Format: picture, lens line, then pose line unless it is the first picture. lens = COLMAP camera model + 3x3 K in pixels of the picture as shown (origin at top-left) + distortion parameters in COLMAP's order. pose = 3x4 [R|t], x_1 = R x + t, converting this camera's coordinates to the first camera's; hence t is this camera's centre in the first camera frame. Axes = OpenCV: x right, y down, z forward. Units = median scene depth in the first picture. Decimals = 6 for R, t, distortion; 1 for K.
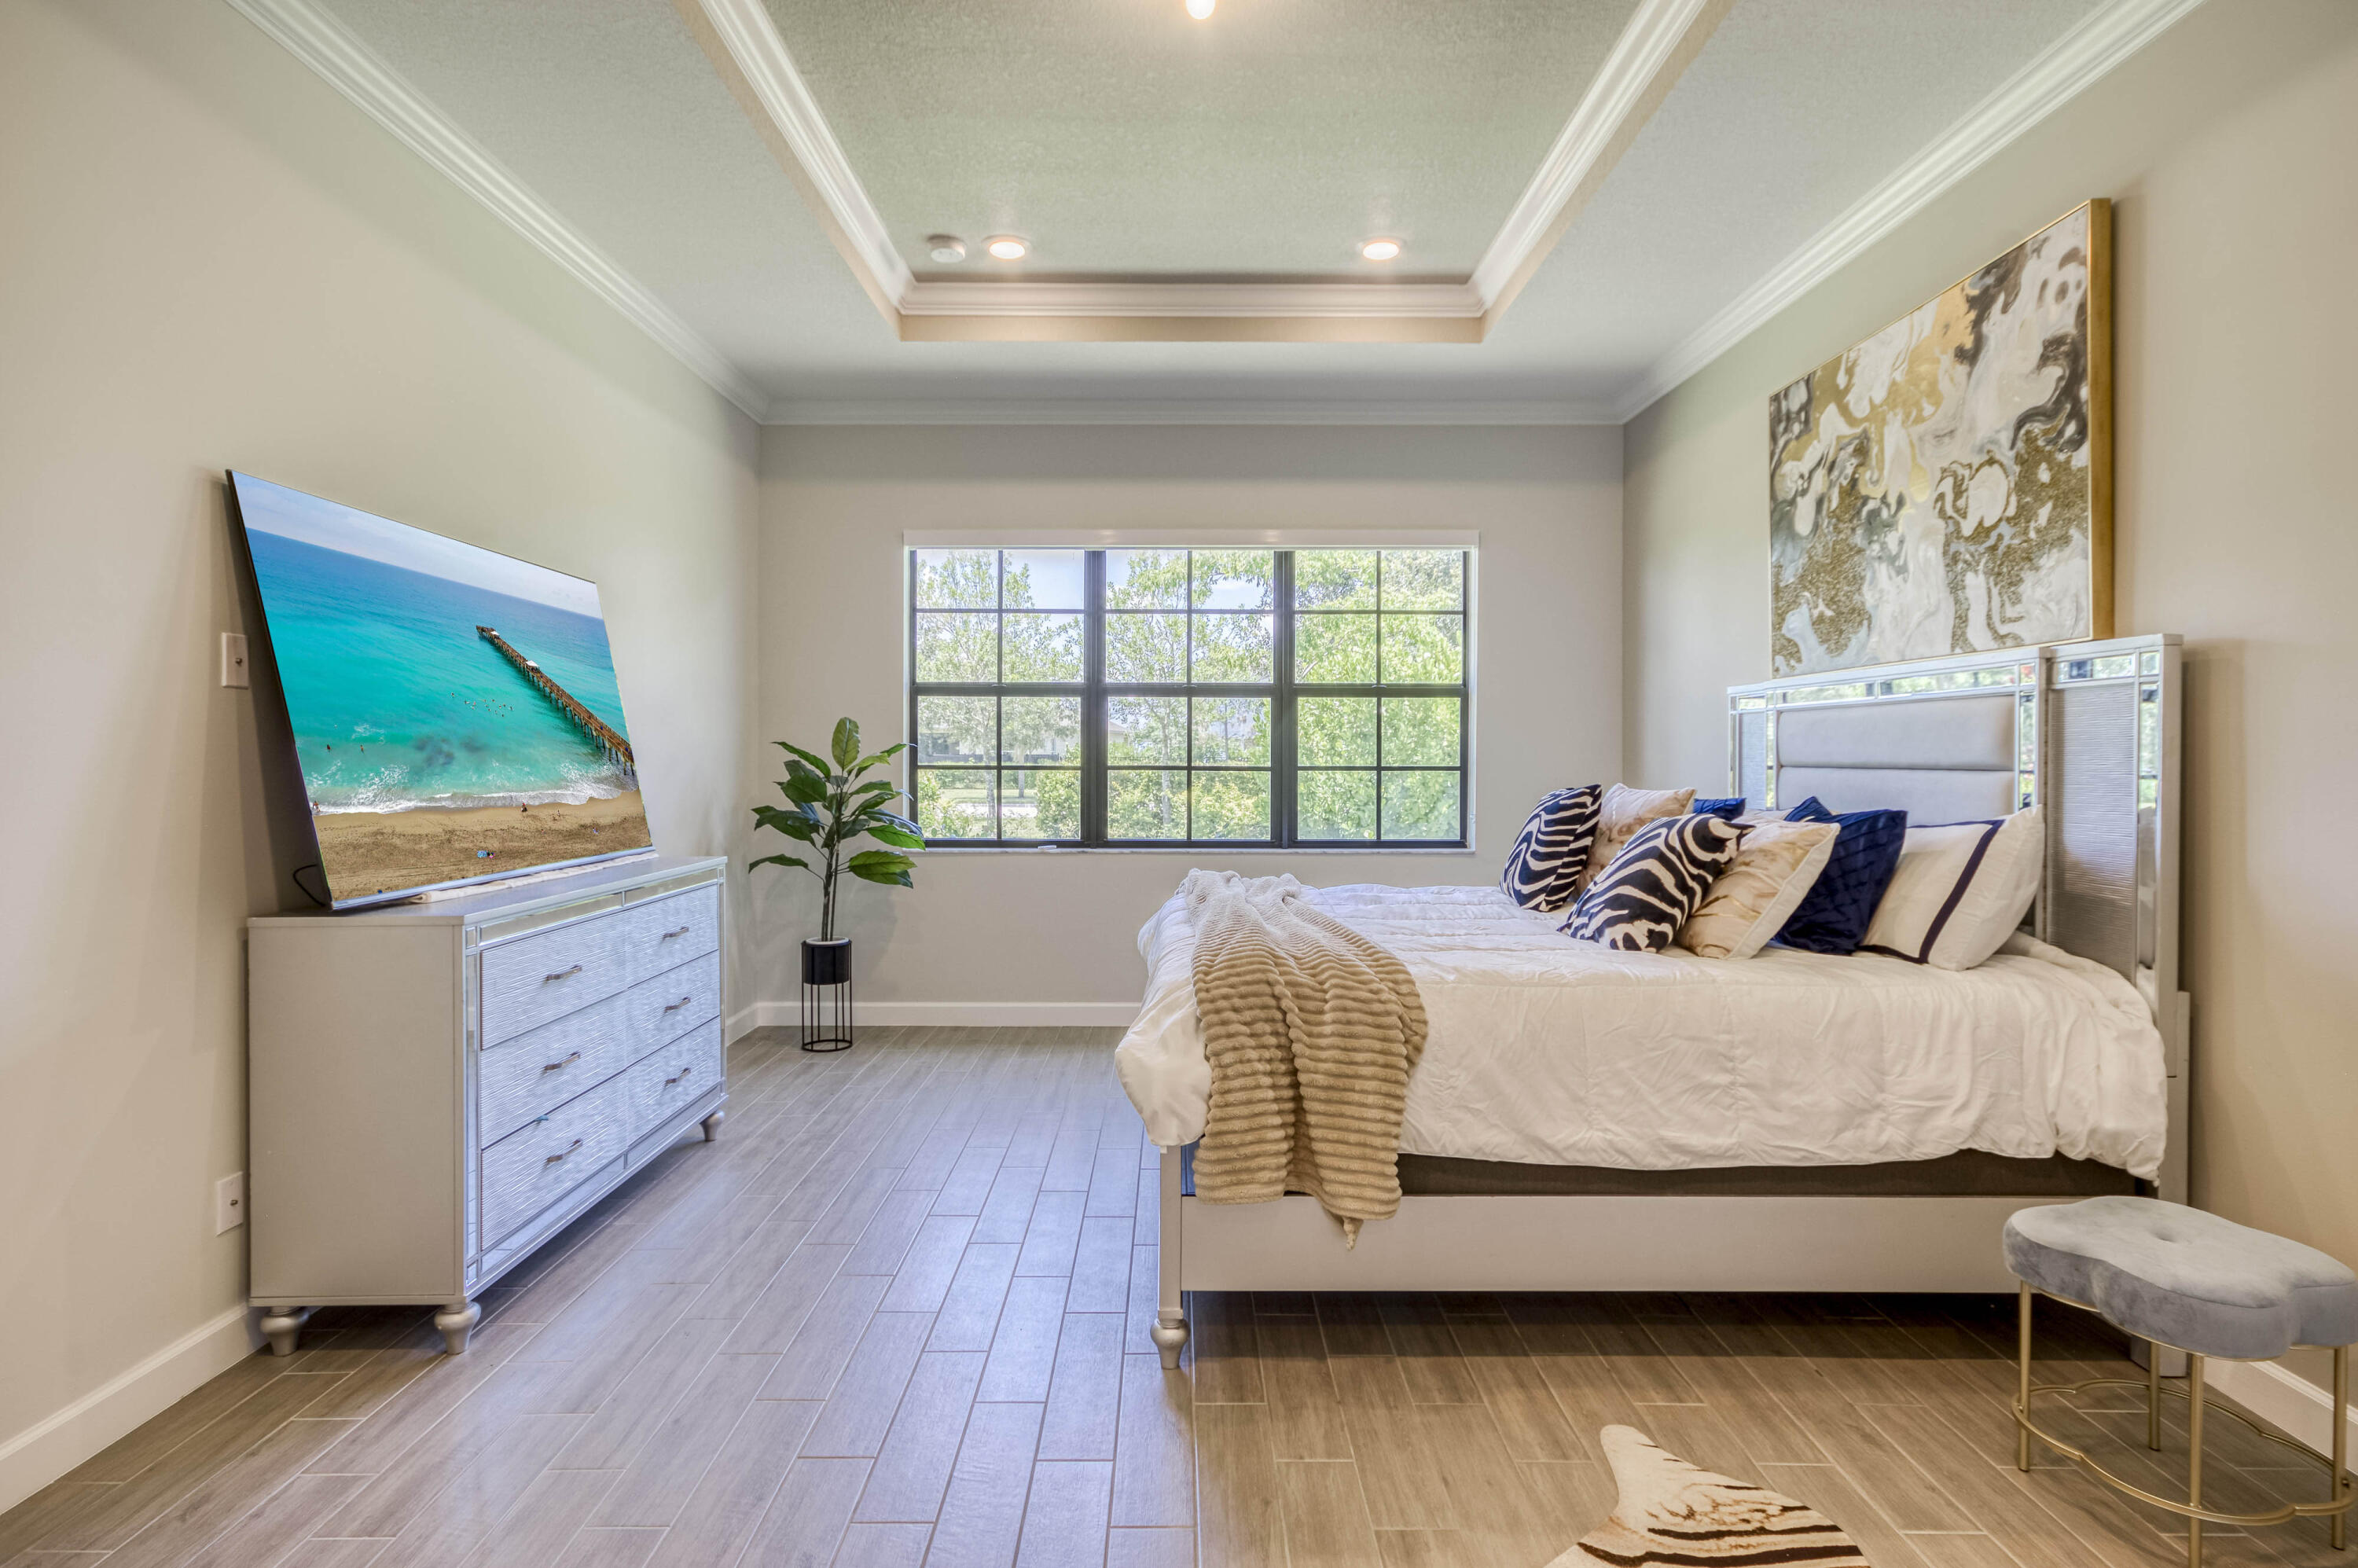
lens RADIAL K [[1228.9, 0, 1178.9], [0, 1228.9, 764.0], [0, 0, 1]] dist [0.016077, 0.001933]
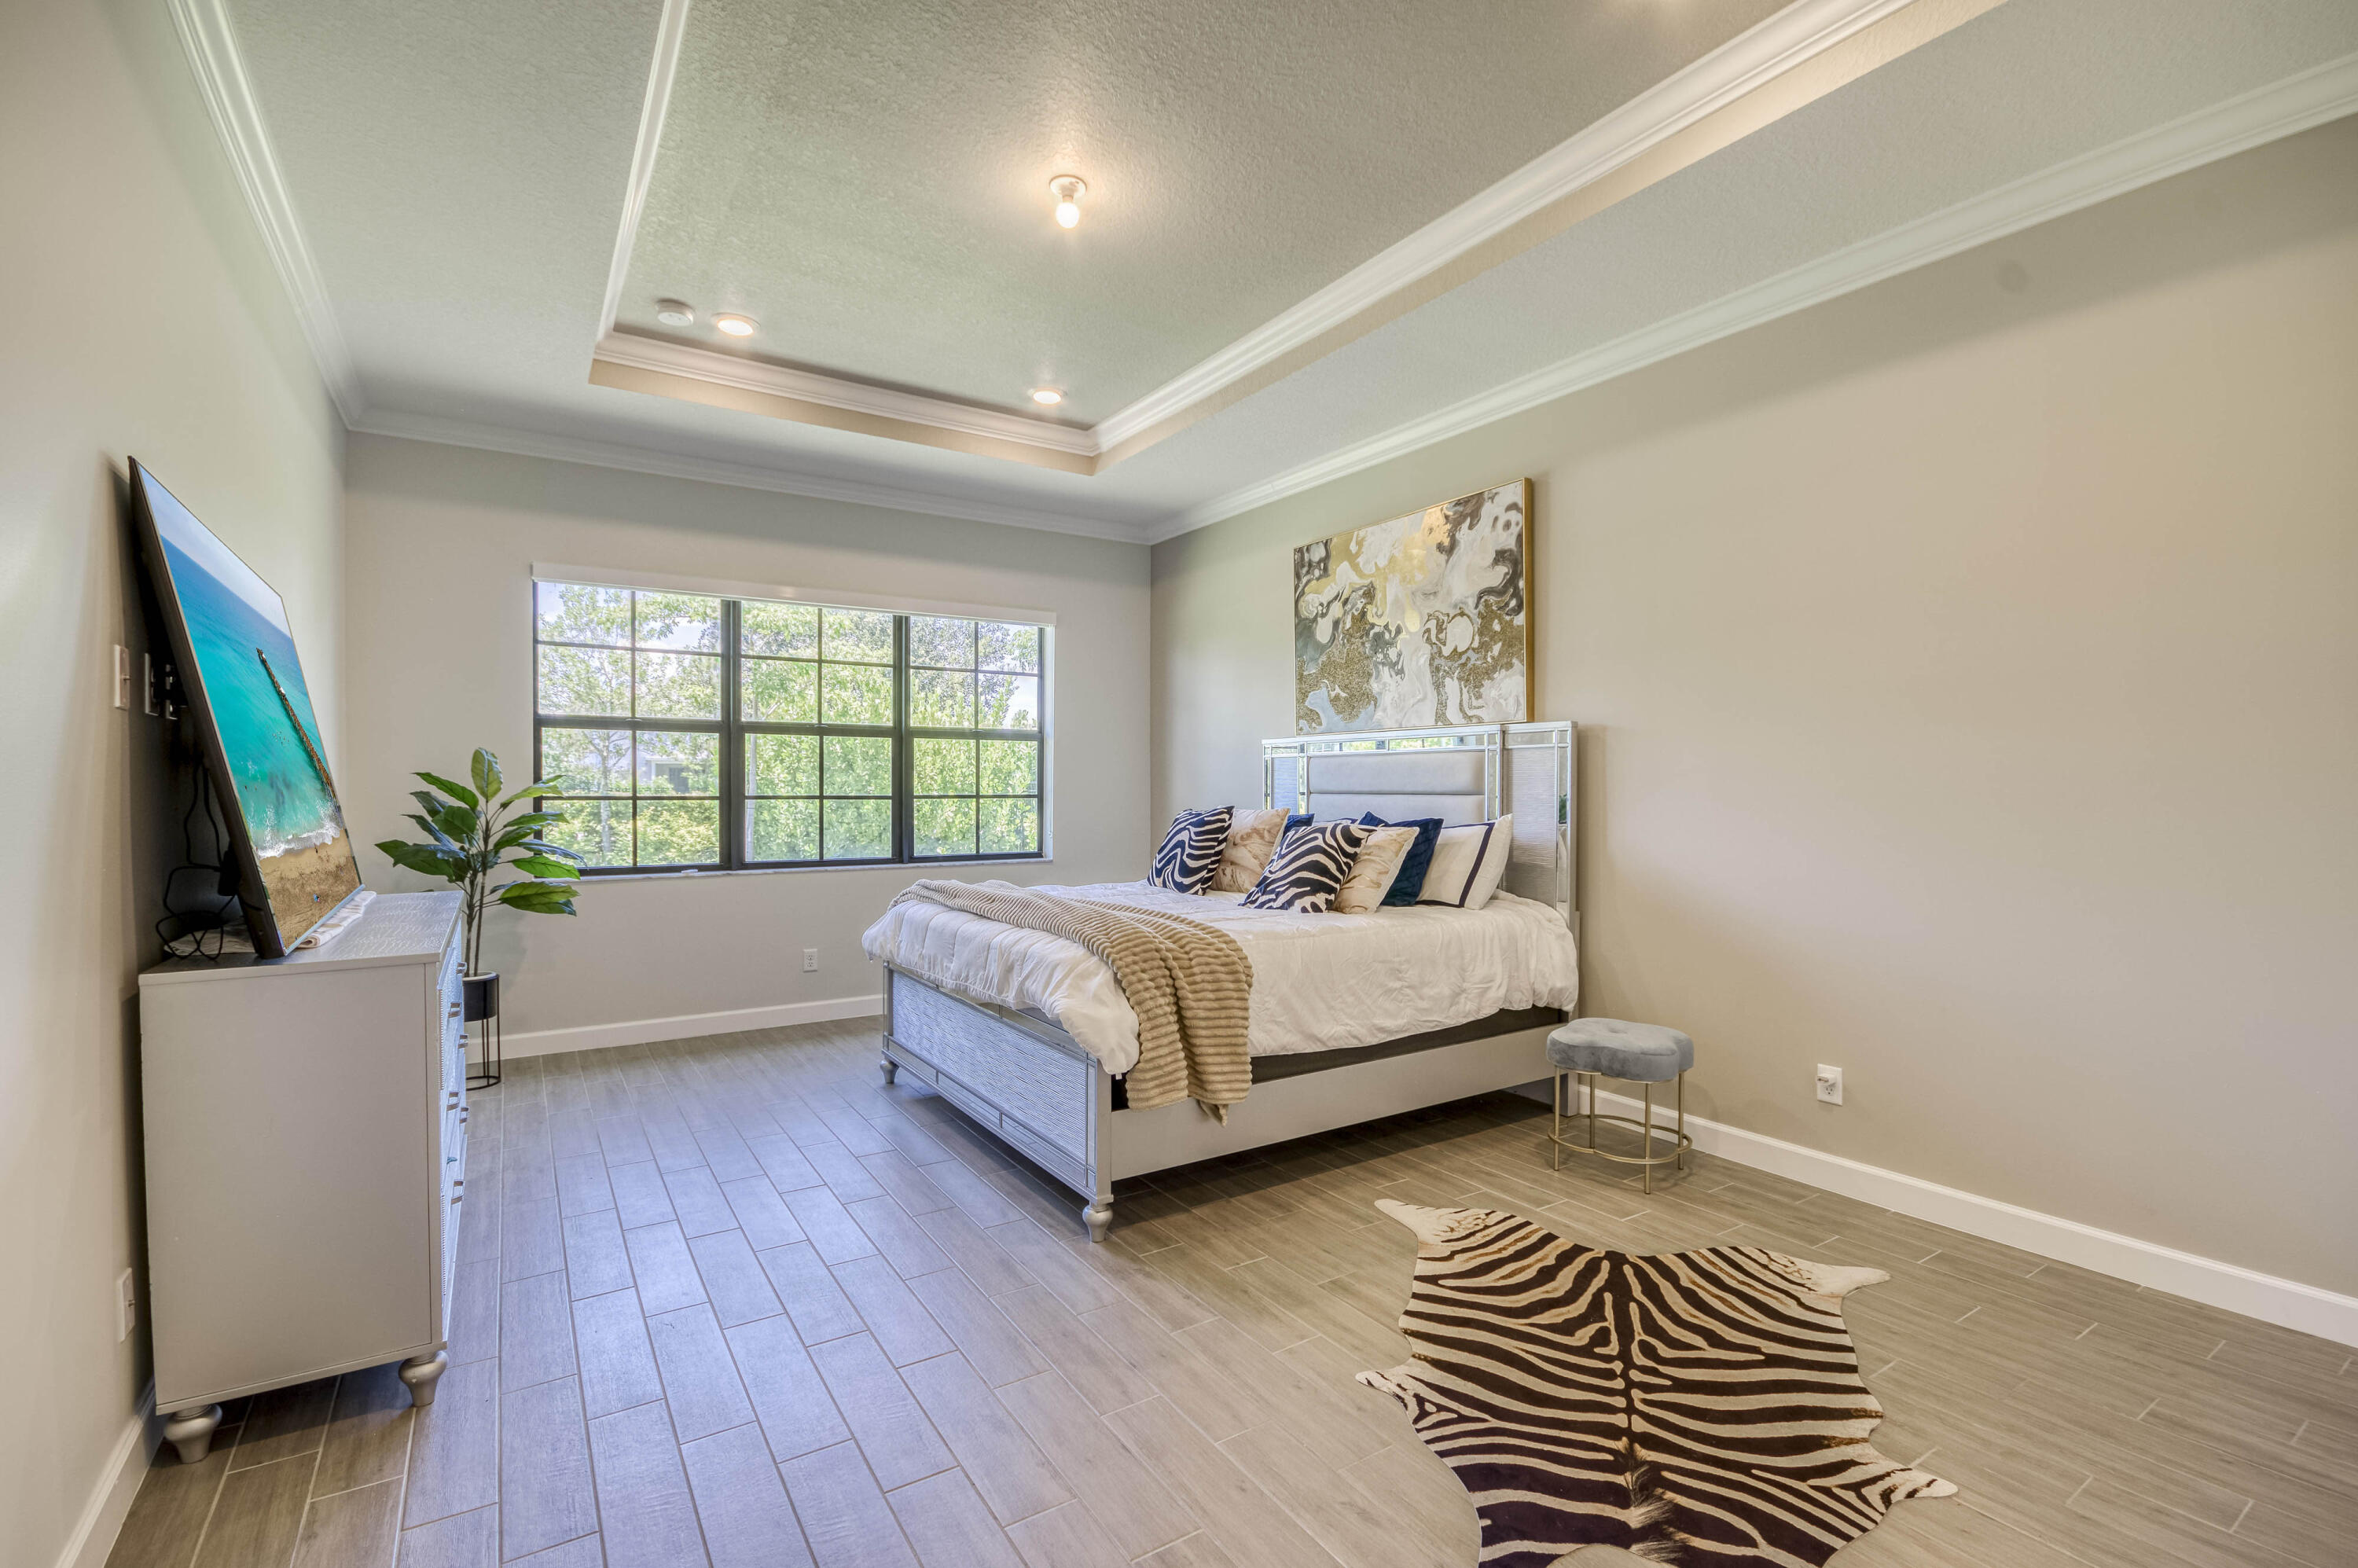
lens RADIAL K [[1051.6, 0, 1175.5], [0, 1051.6, 799.6], [0, 0, 1]] dist [0.001708, -0.002369]
pose [[0.840646, -0.007810, 0.541528, -0.441789], [0.004491, 0.999962, 0.007450, -0.000670], [-0.541566, -0.003831, 0.840649, -0.007129]]
